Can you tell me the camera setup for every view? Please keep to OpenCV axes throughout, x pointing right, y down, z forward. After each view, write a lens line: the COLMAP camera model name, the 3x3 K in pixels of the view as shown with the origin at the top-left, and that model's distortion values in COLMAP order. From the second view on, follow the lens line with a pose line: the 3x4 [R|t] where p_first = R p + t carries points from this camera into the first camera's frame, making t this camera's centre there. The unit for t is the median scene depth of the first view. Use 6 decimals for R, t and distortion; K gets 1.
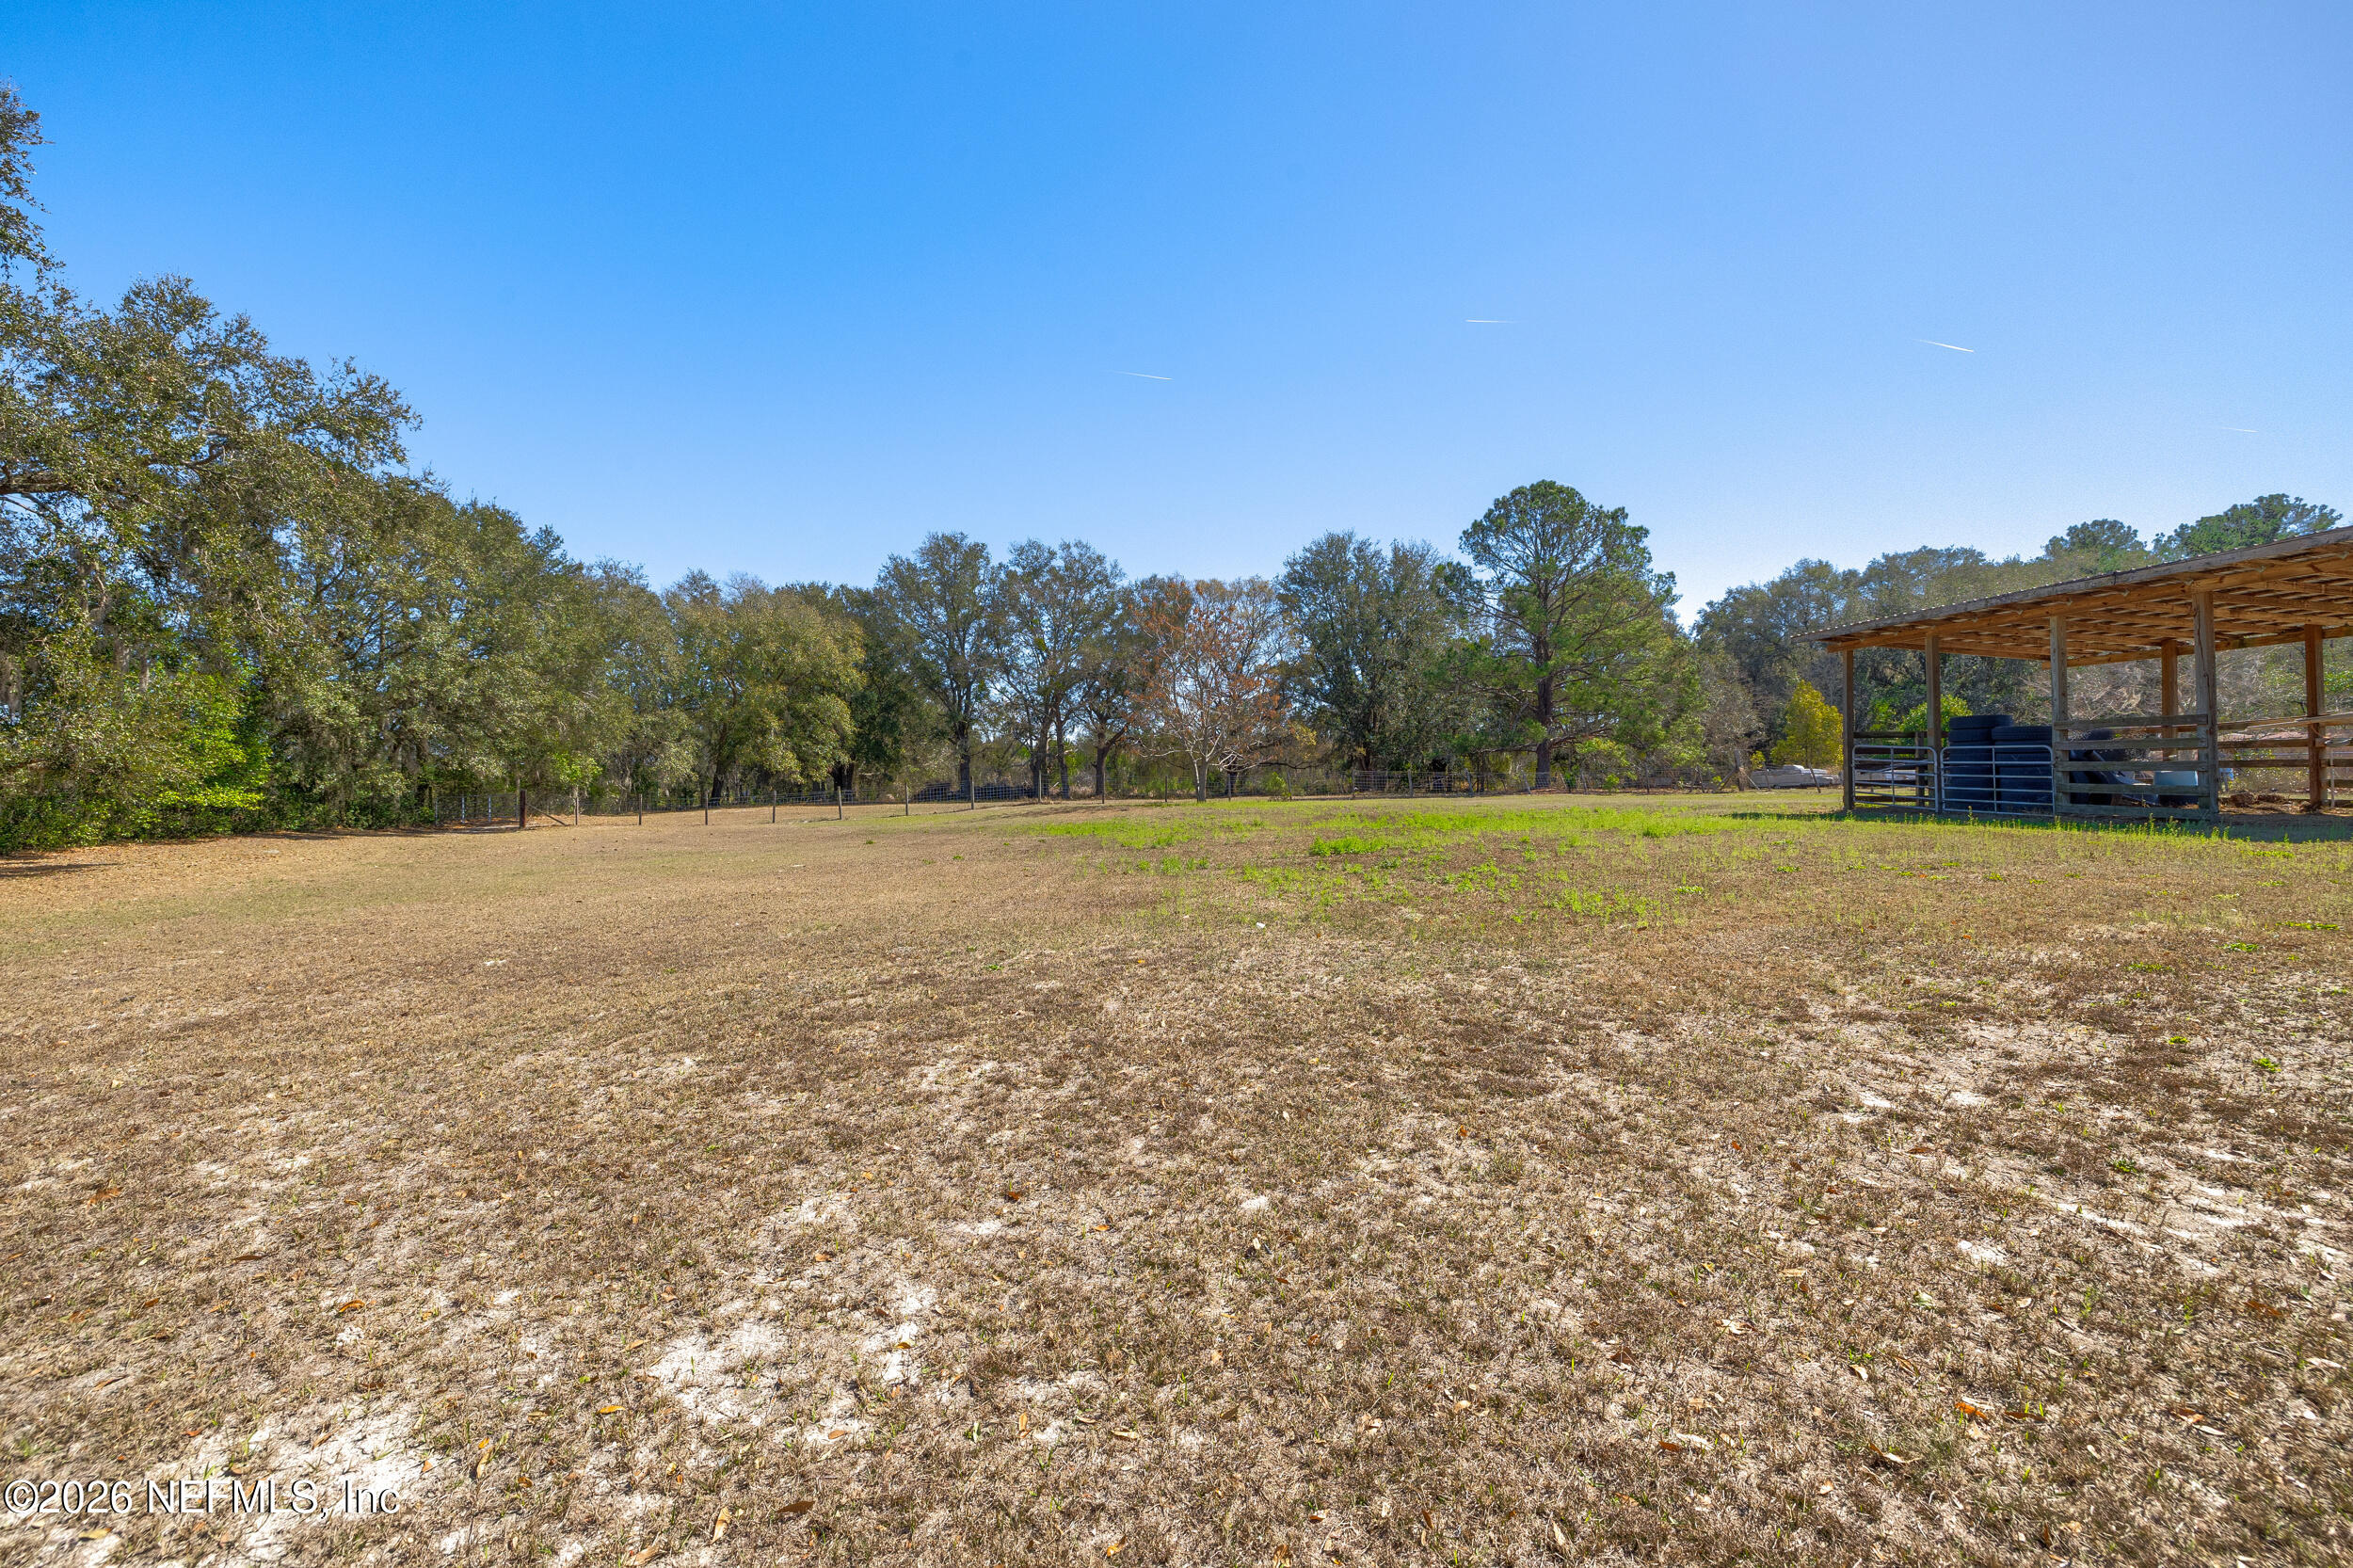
lens RADIAL K [[977.6, 0, 1169.1], [0, 977.6, 770.9], [0, 0, 1]] dist [-0.001012, -0.000087]
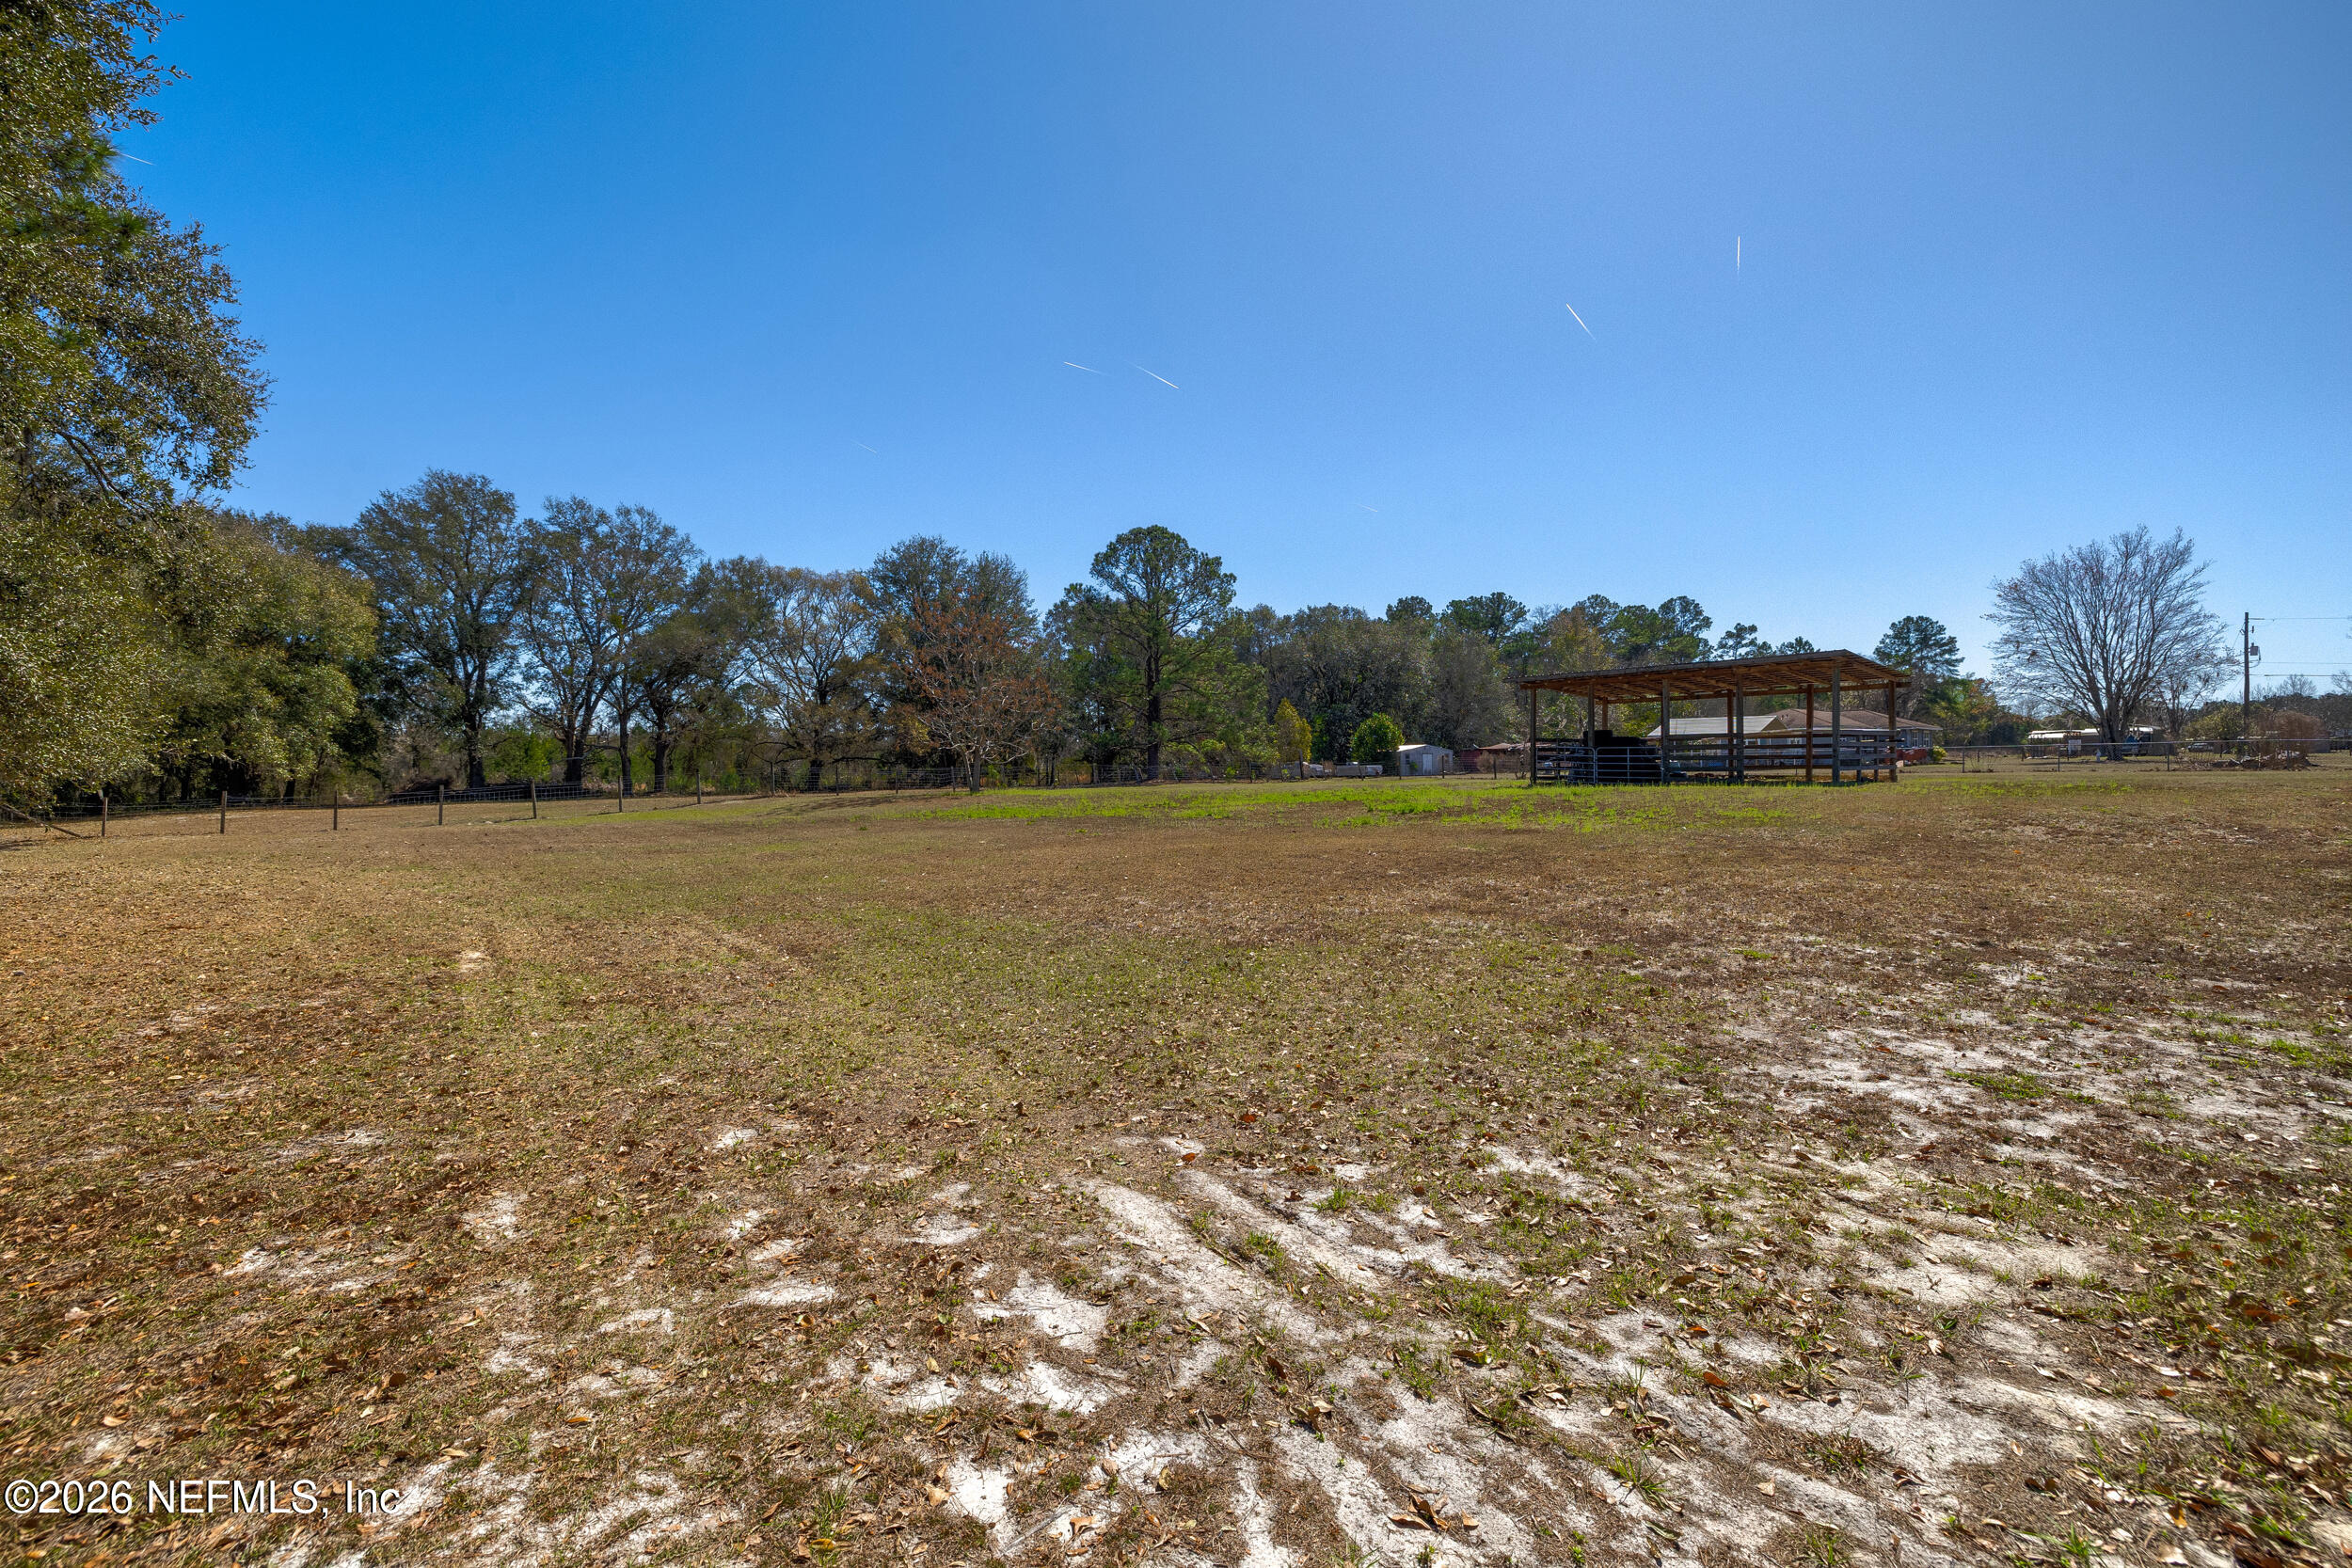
lens RADIAL K [[977.1, 0, 1168.0], [0, 977.1, 767.5], [0, 0, 1]] dist [-0.001012, -0.000087]
pose [[0.828418, 0.001689, 0.560109, -0.195050], [-0.000494, 0.999997, -0.002286, 0.003637], [-0.560111, 0.001617, 0.828416, -0.006504]]
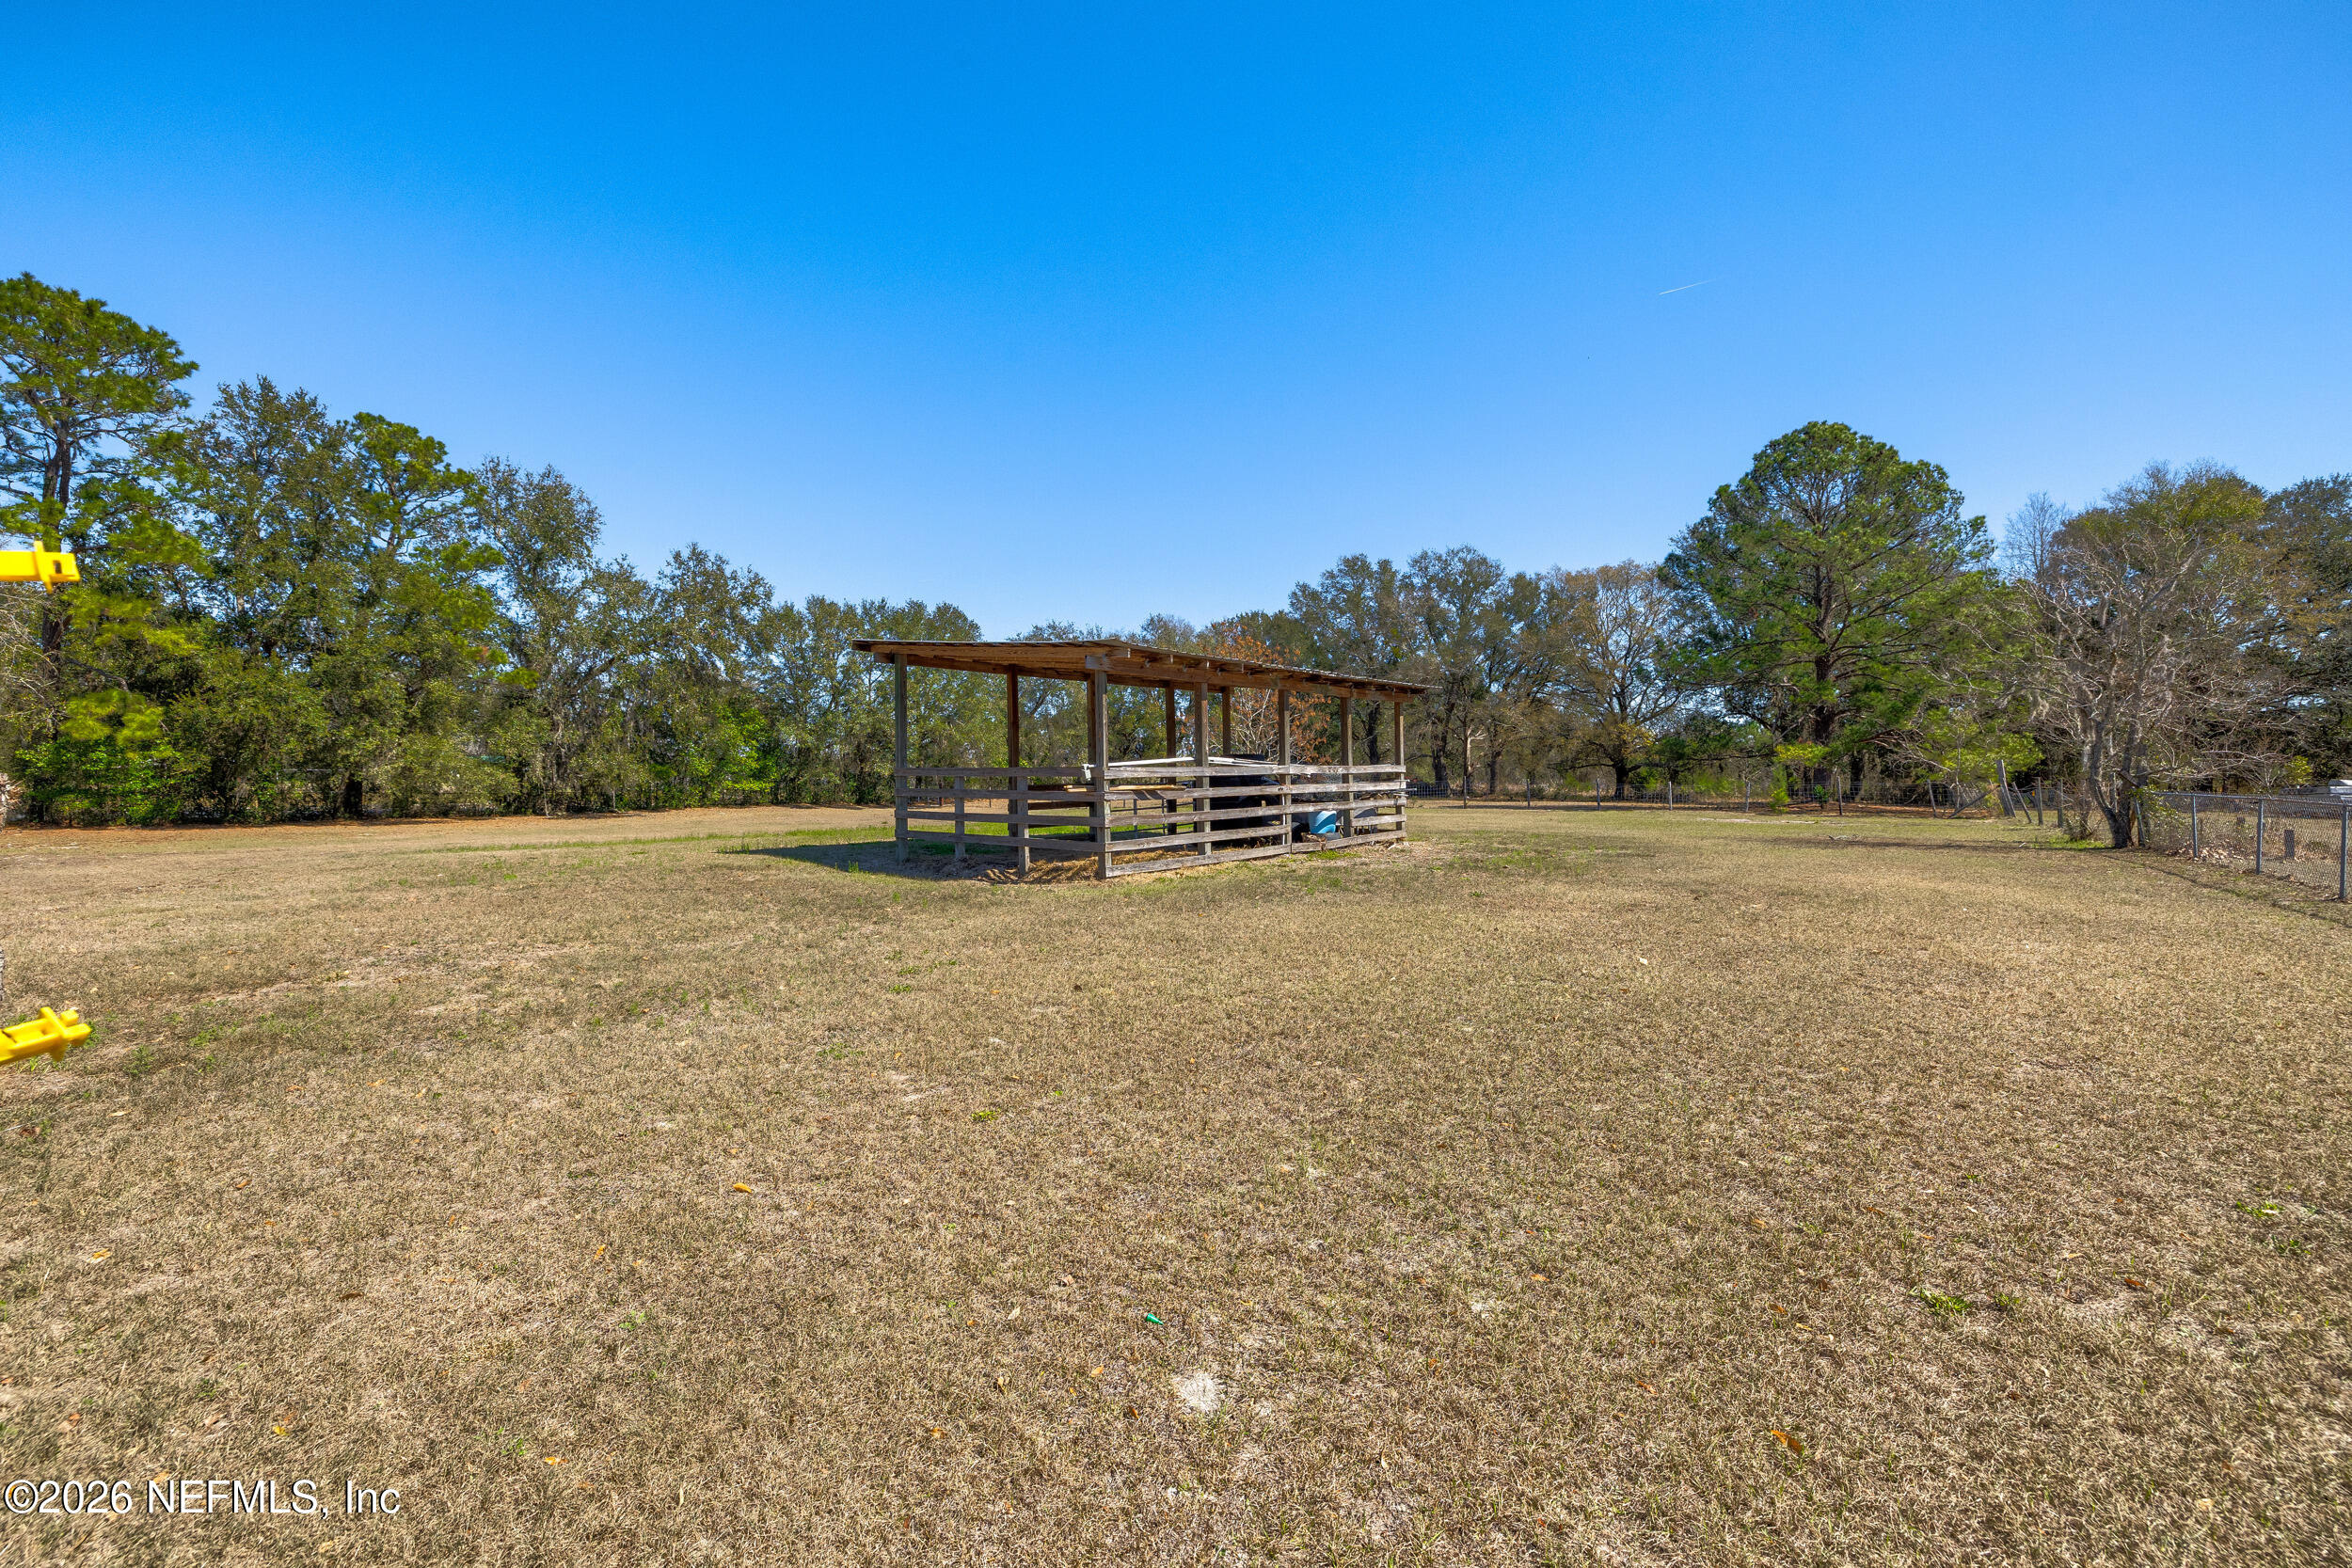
lens RADIAL K [[977.1, 0, 1173.3], [0, 977.1, 775.6], [0, 0, 1]] dist [-0.001012, -0.000087]
pose [[0.747208, 0.013301, -0.664458, 0.364189], [-0.002692, 0.999852, 0.016988, -0.011211], [0.664585, -0.010905, 0.747133, 0.032225]]
